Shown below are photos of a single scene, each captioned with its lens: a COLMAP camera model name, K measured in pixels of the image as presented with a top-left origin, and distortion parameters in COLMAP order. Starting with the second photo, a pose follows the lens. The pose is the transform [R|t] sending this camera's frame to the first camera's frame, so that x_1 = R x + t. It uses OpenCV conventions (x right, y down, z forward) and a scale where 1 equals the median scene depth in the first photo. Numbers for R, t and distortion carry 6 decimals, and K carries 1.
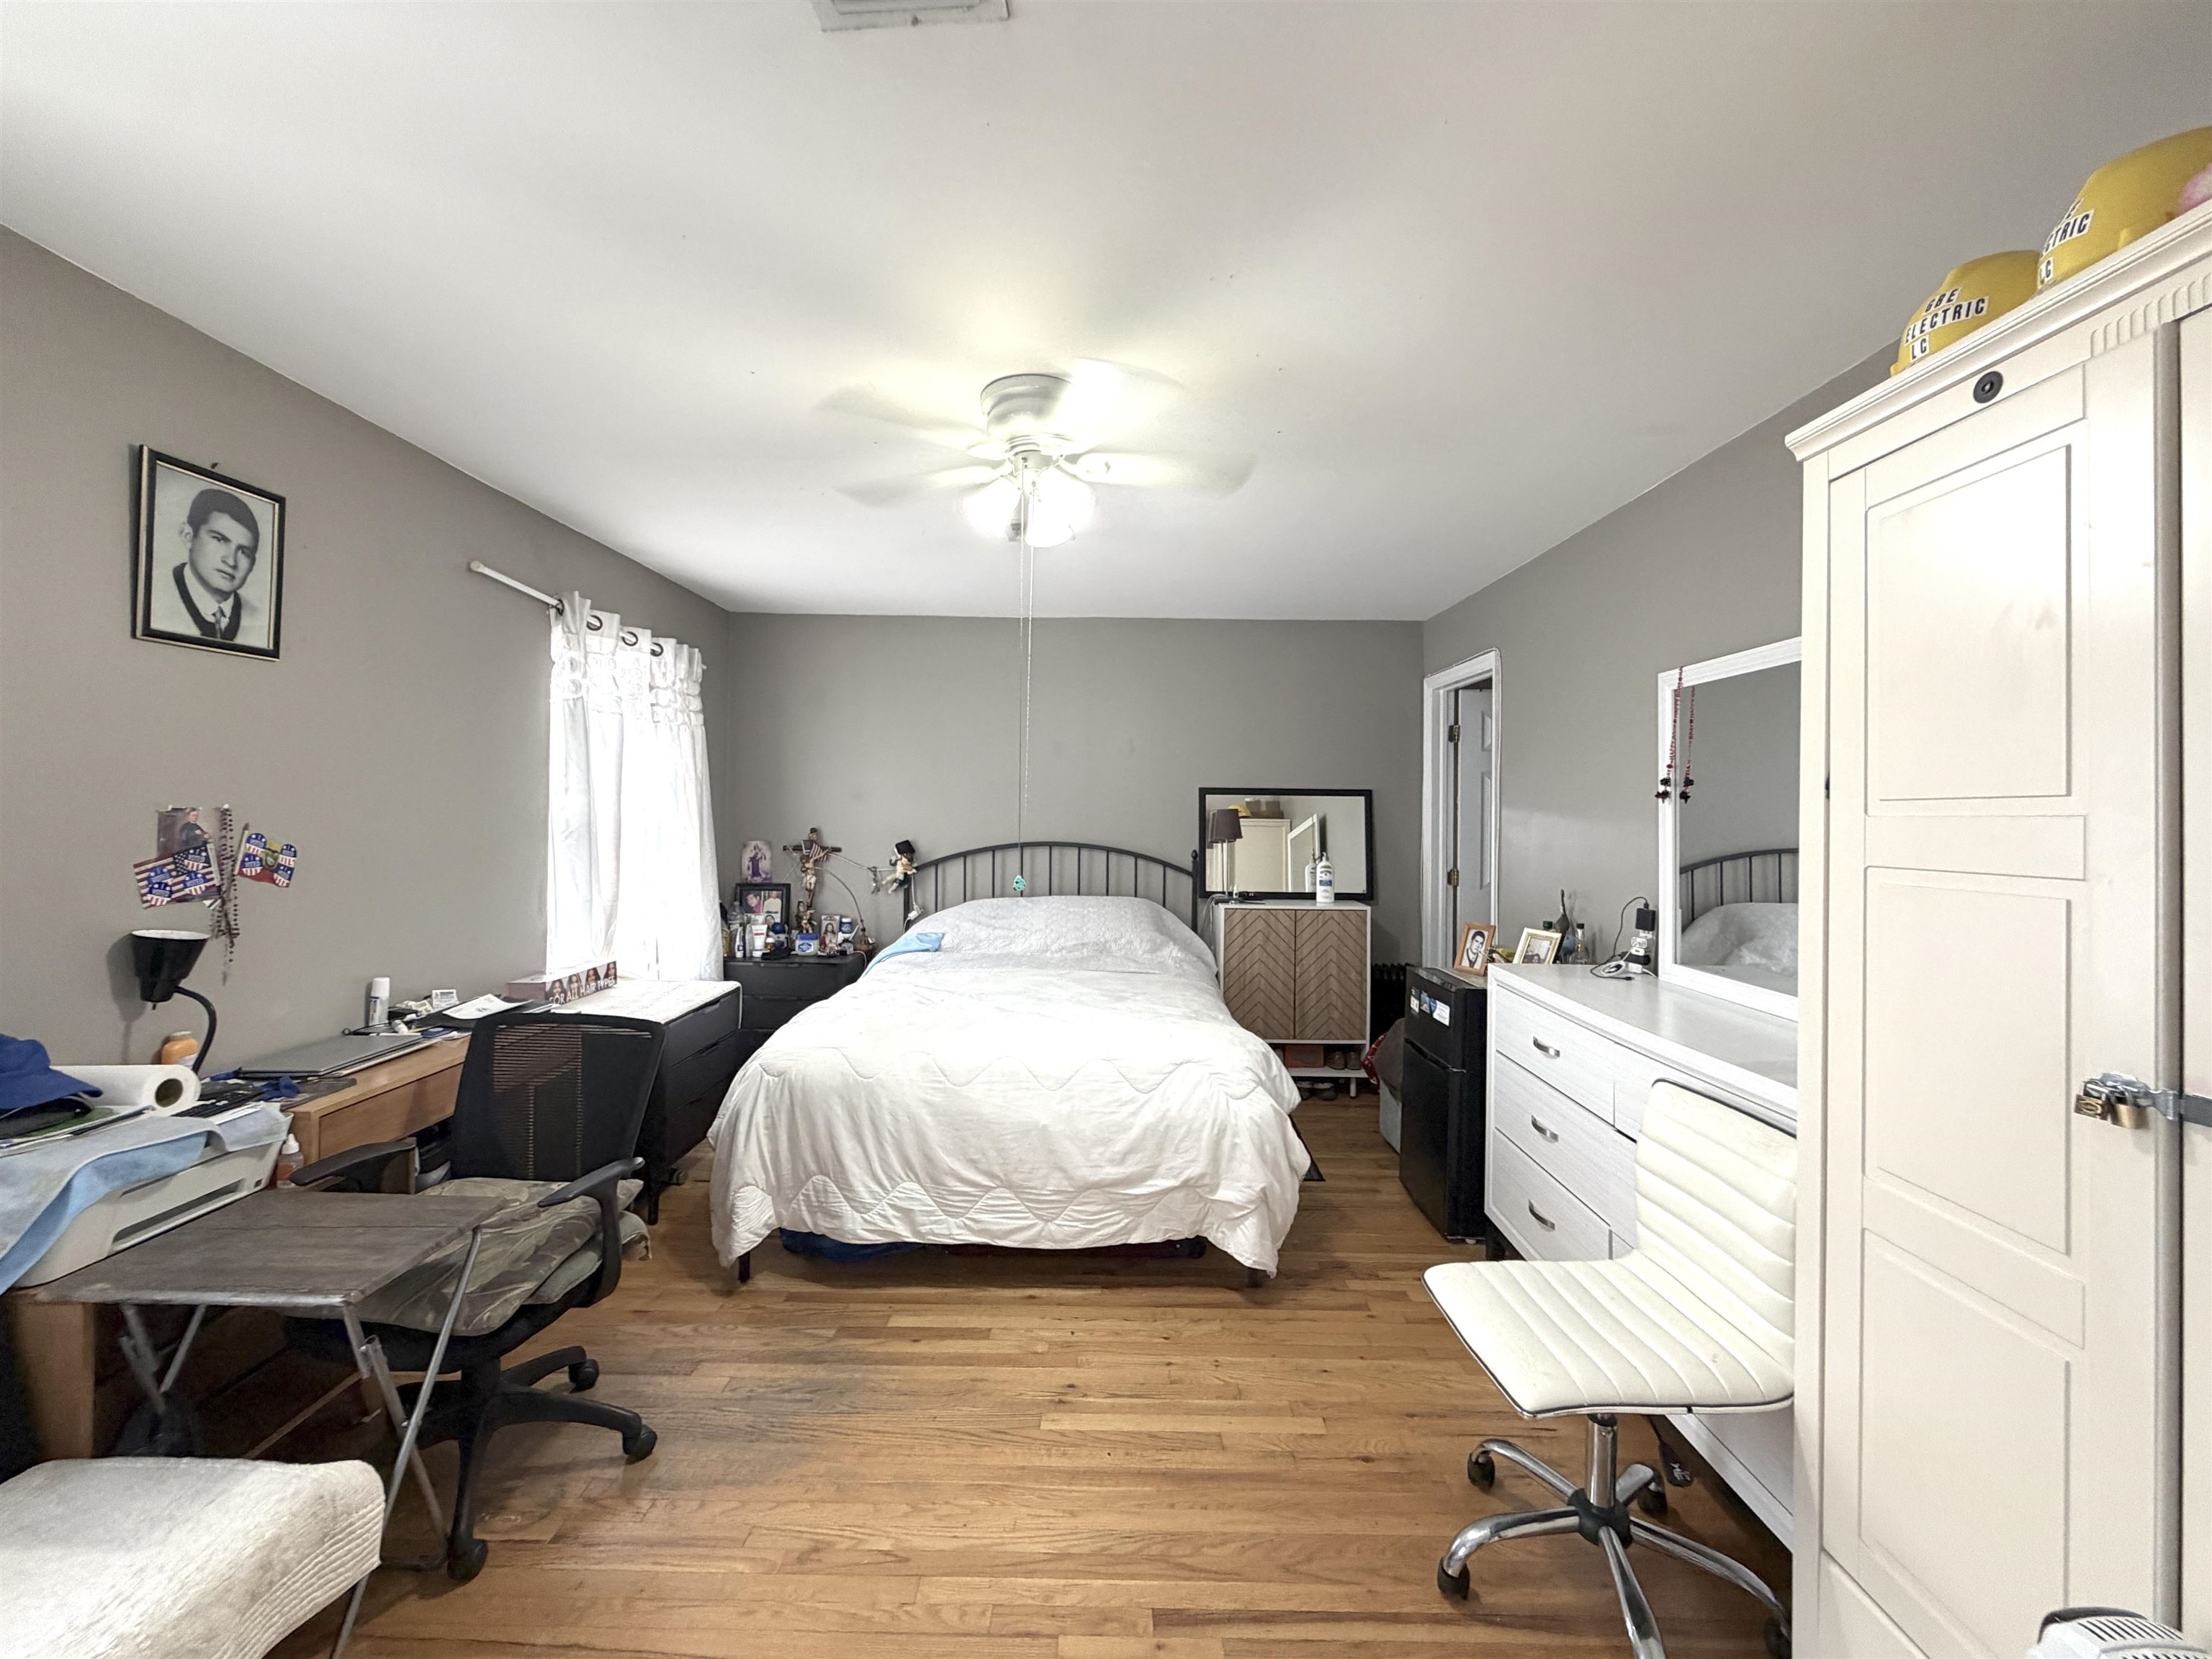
lens RADIAL K [[886.7, 0, 1101.4], [0, 886.7, 822.3], [0, 0, 1]] dist [0.001128, 0.000683]
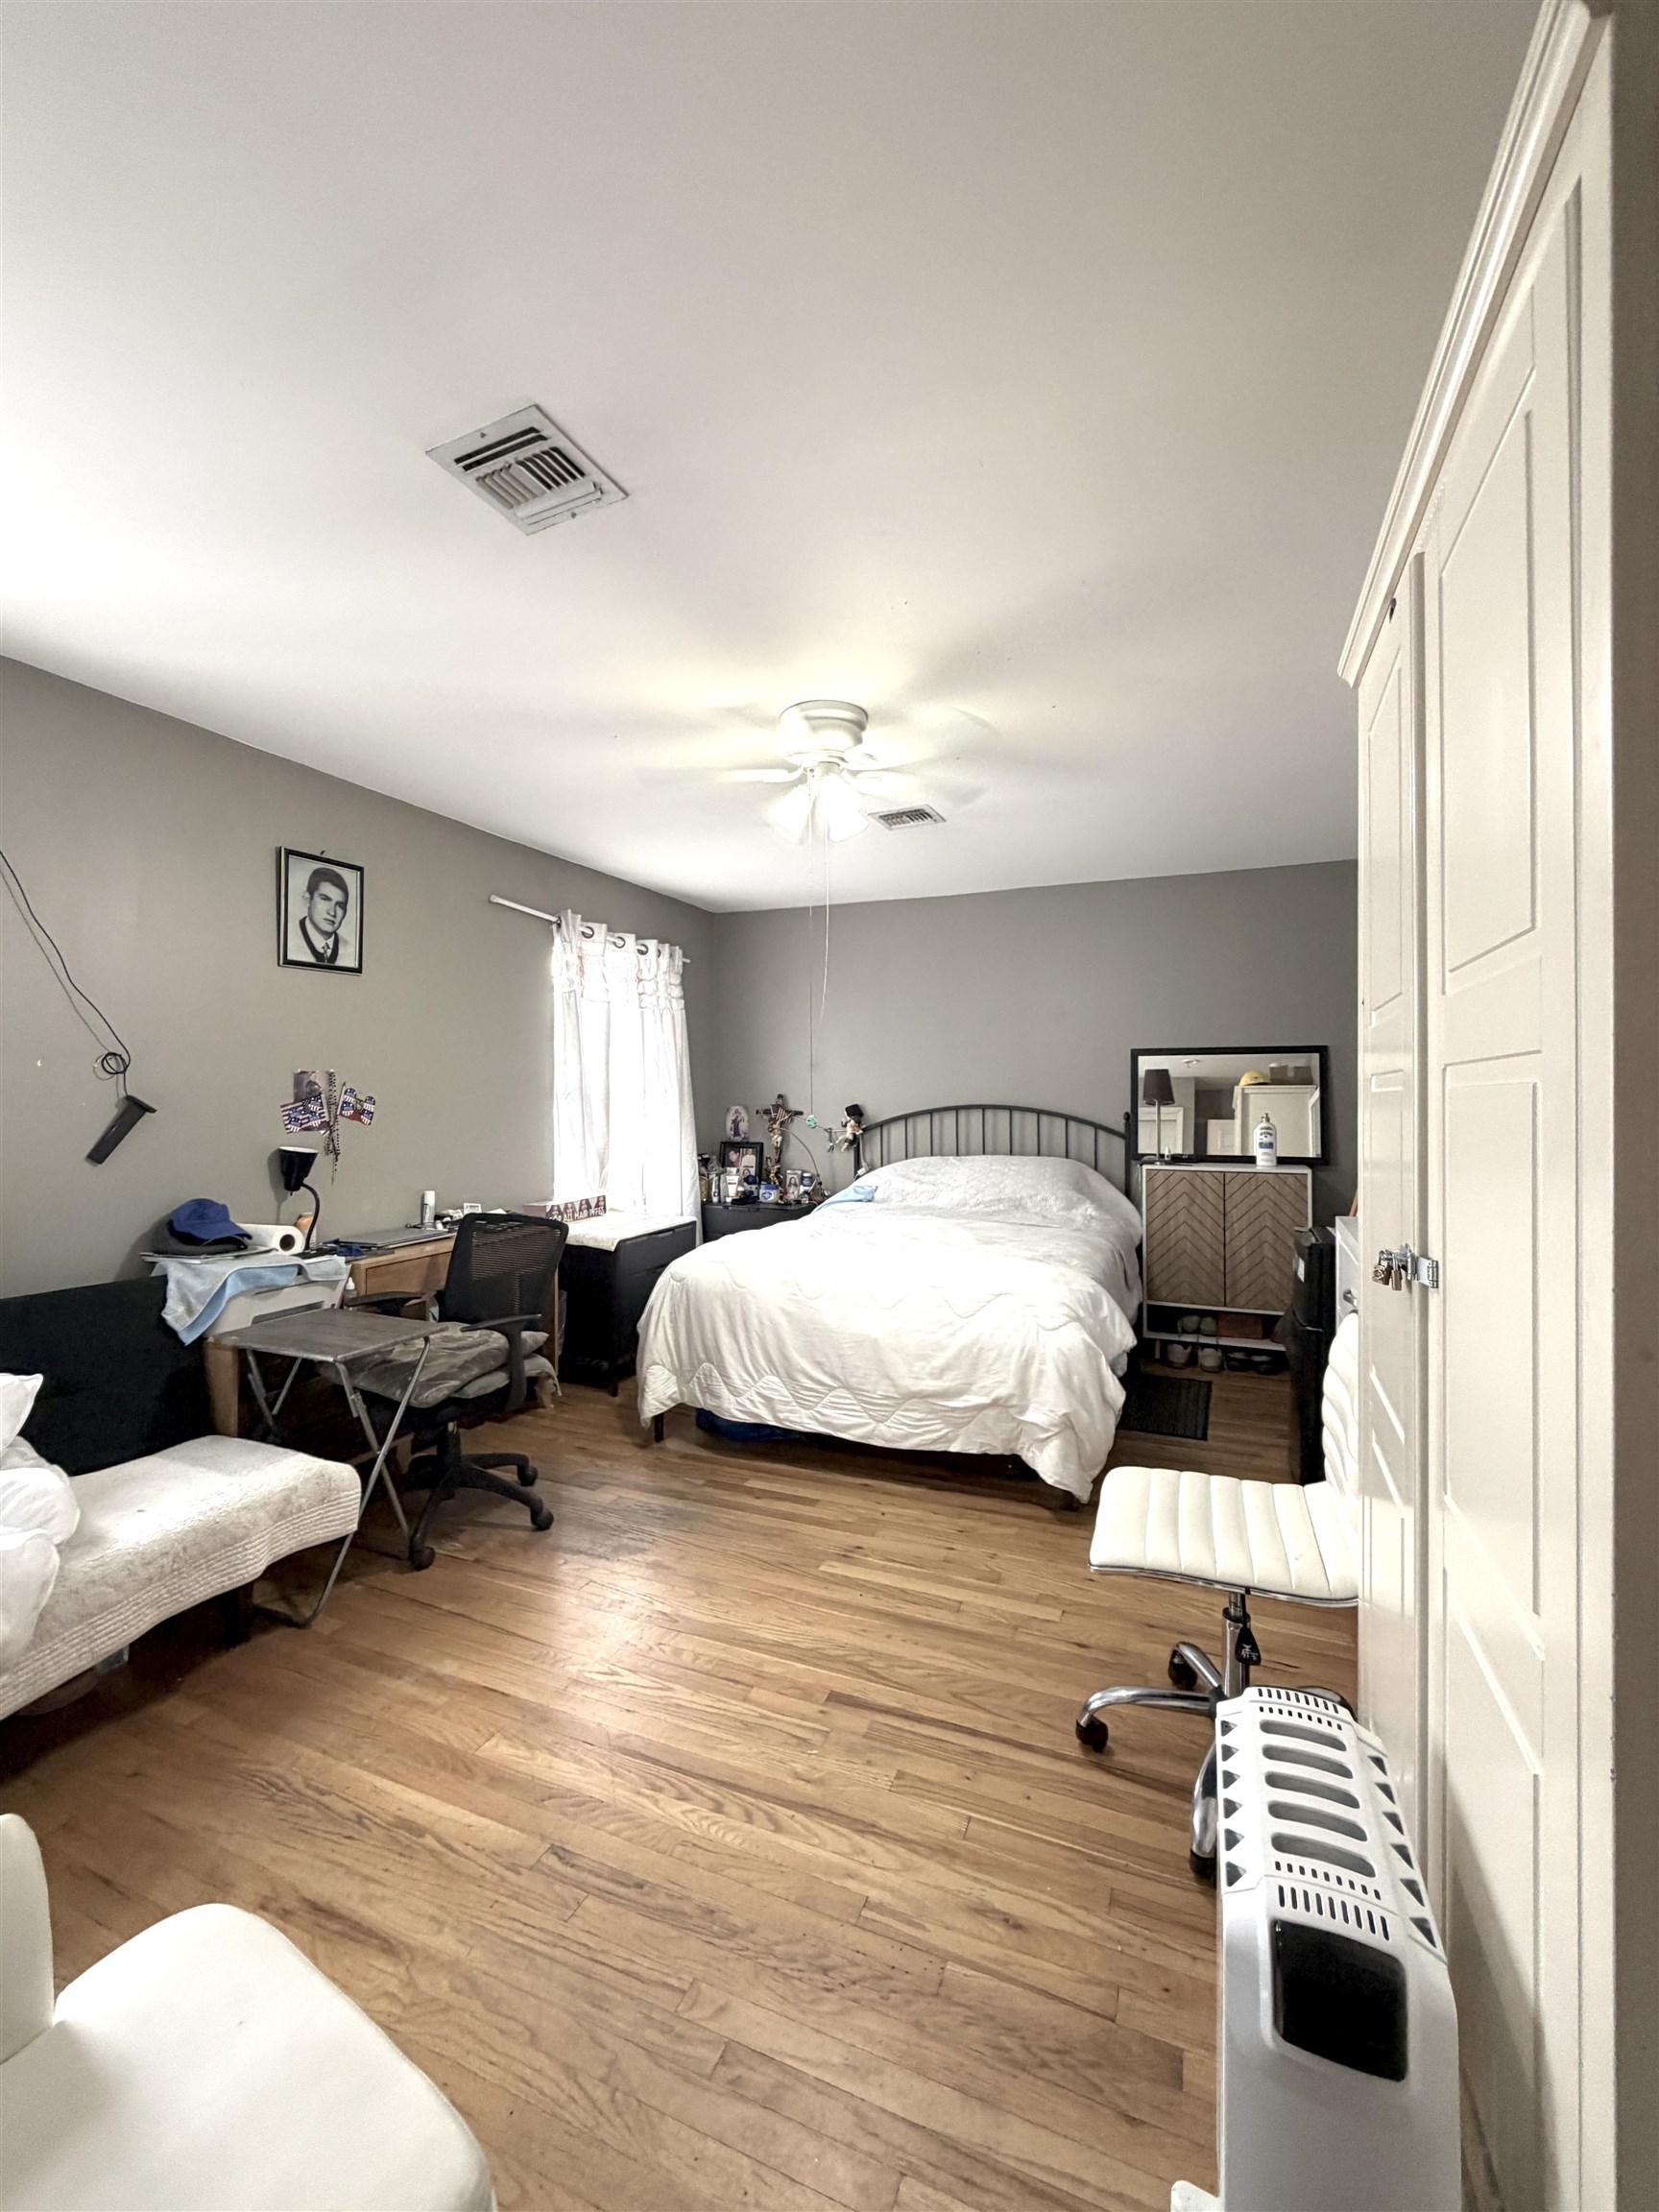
lens RADIAL K [[886.7, 0, 826.8], [0, 886.7, 1101.0], [0, 0, 1]] dist [0.001128, 0.000683]
pose [[0.929008, -0.008307, -0.369967, 0.321737], [0.007958, 0.999965, -0.002468, 0.037781], [0.369974, -0.000651, 0.929042, -0.099151]]
